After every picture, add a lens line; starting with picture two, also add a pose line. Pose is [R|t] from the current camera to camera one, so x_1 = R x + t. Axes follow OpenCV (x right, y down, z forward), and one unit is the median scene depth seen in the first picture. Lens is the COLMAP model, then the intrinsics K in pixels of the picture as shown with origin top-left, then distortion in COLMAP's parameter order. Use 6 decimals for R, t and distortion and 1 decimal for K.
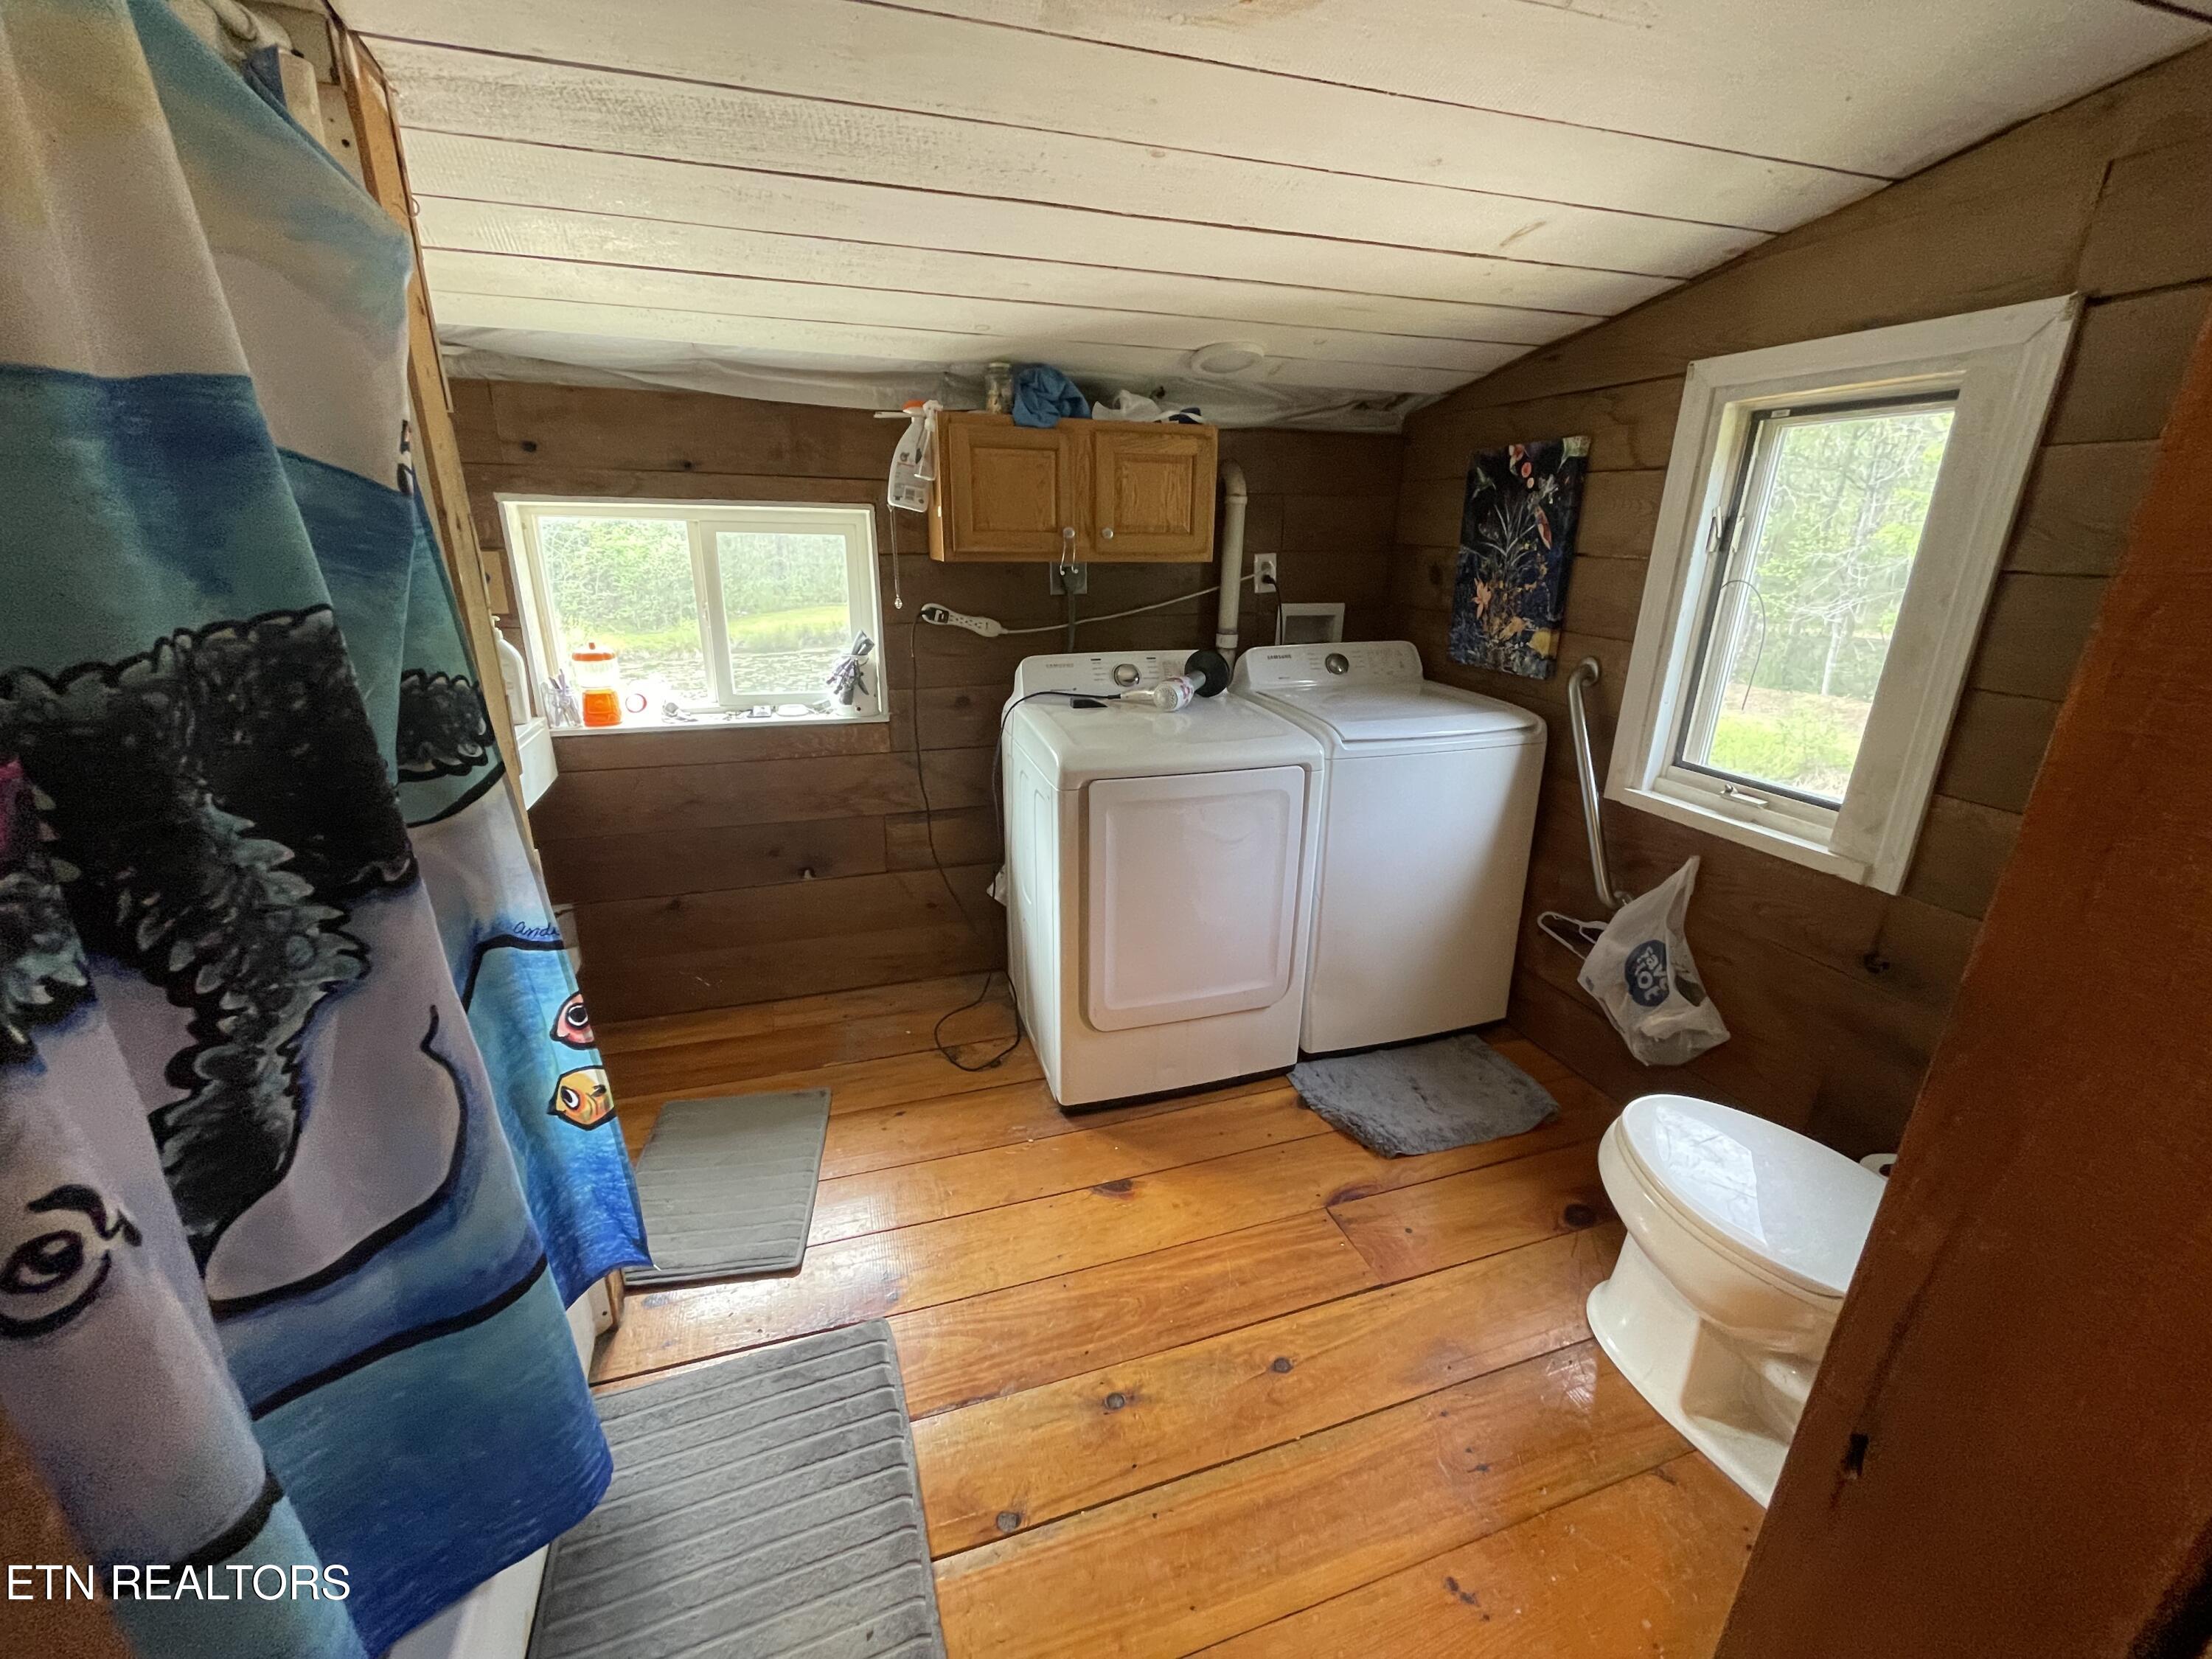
lens RADIAL K [[901.8, 0, 1106.0], [0, 901.8, 829.5], [0, 0, 1]] dist [-0.003623, -0.000126]
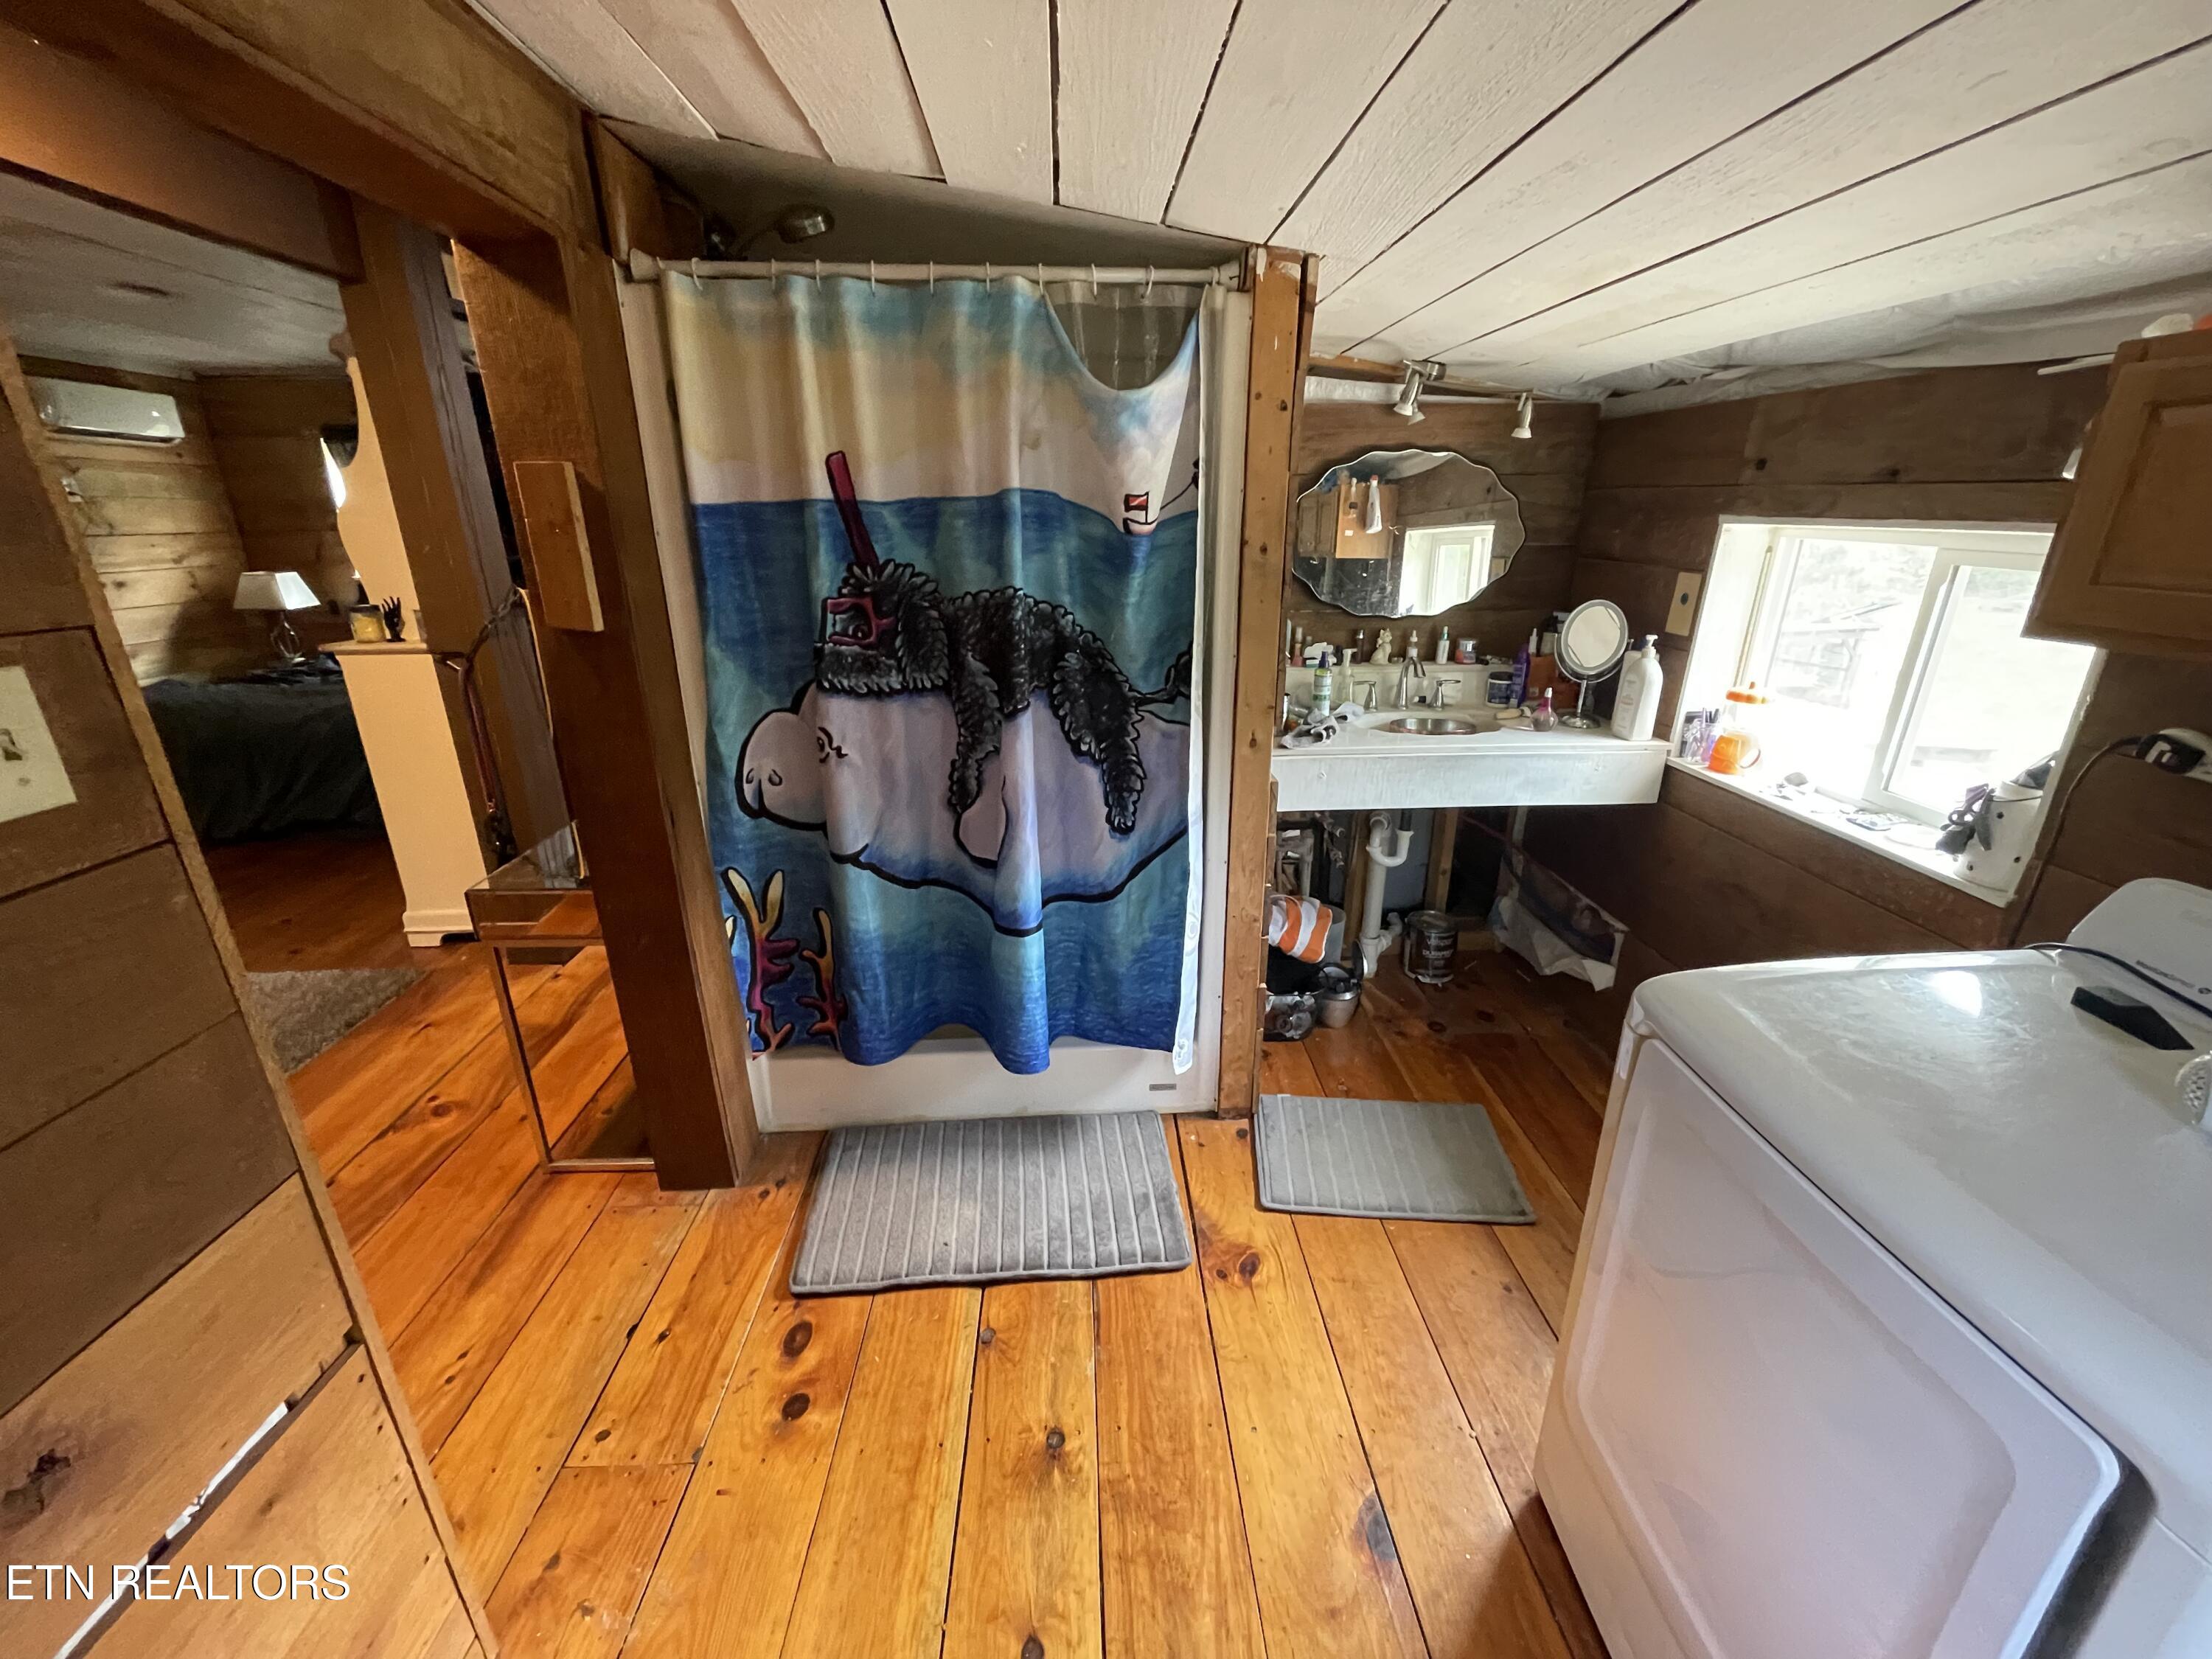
lens RADIAL K [[901.8, 0, 1106.0], [0, 901.8, 829.5], [0, 0, 1]] dist [-0.003623, -0.000126]
pose [[-0.270572, 0.308344, -0.911984, 0.471355], [-0.309248, 0.869274, 0.385653, -0.237938], [0.911678, 0.386376, -0.139846, 0.633930]]
